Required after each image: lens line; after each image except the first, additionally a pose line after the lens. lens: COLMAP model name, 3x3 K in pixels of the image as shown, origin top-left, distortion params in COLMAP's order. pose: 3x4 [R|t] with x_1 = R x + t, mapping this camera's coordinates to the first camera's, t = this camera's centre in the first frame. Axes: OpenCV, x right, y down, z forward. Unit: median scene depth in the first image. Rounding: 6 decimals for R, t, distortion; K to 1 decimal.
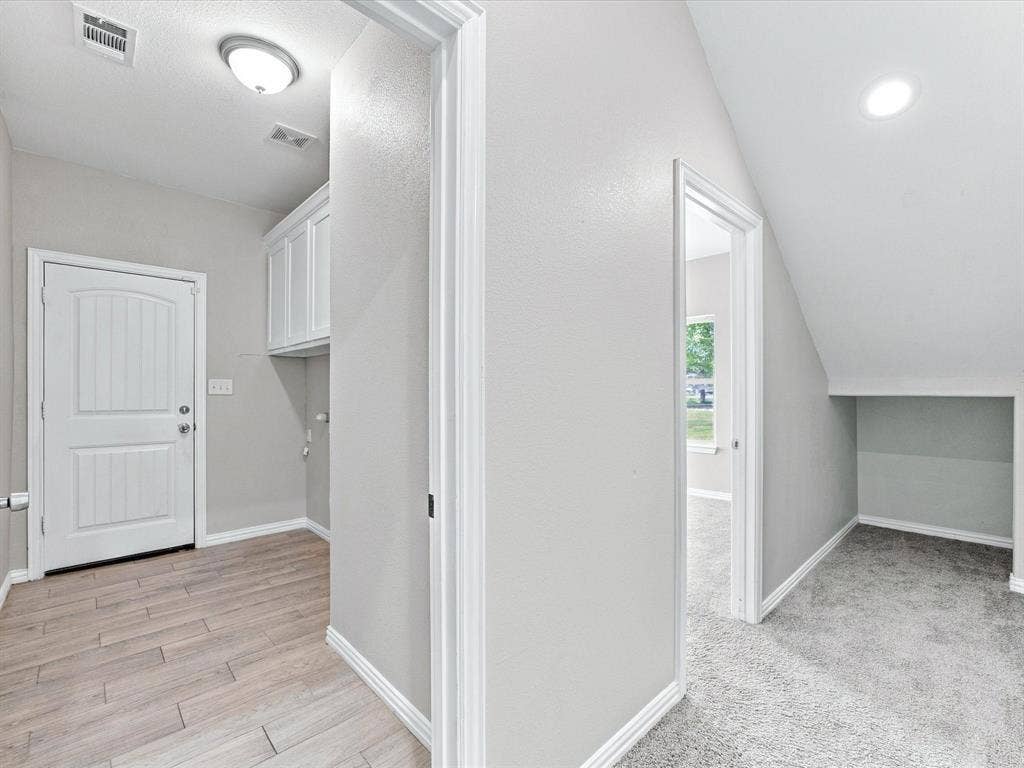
lens RADIAL K [[469.0, 0, 514.6], [0, 469.0, 393.3], [0, 0, 1]] dist [-0.005679, 0.002299]
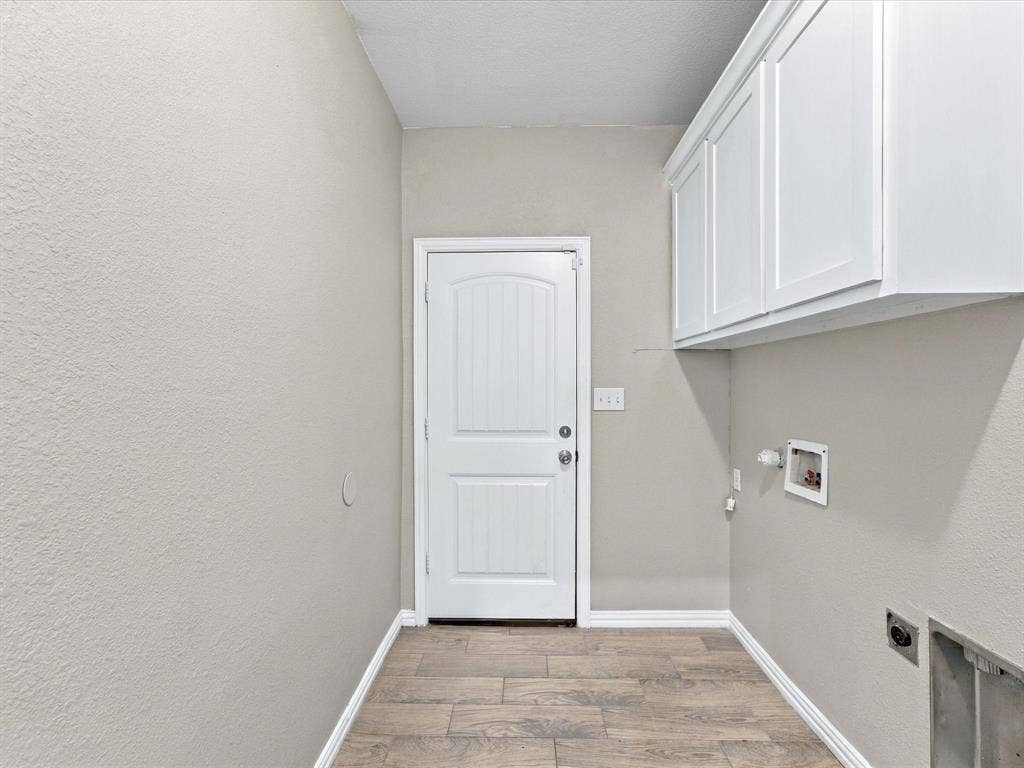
lens RADIAL K [[469.0, 0, 513.0], [0, 469.0, 388.3], [0, 0, 1]] dist [-0.005679, 0.002299]
pose [[0.716924, -0.000746, -0.697151, -0.260177], [-0.000594, 0.999998, -0.001681, -0.029983], [0.697151, 0.001619, 0.716922, 0.426980]]
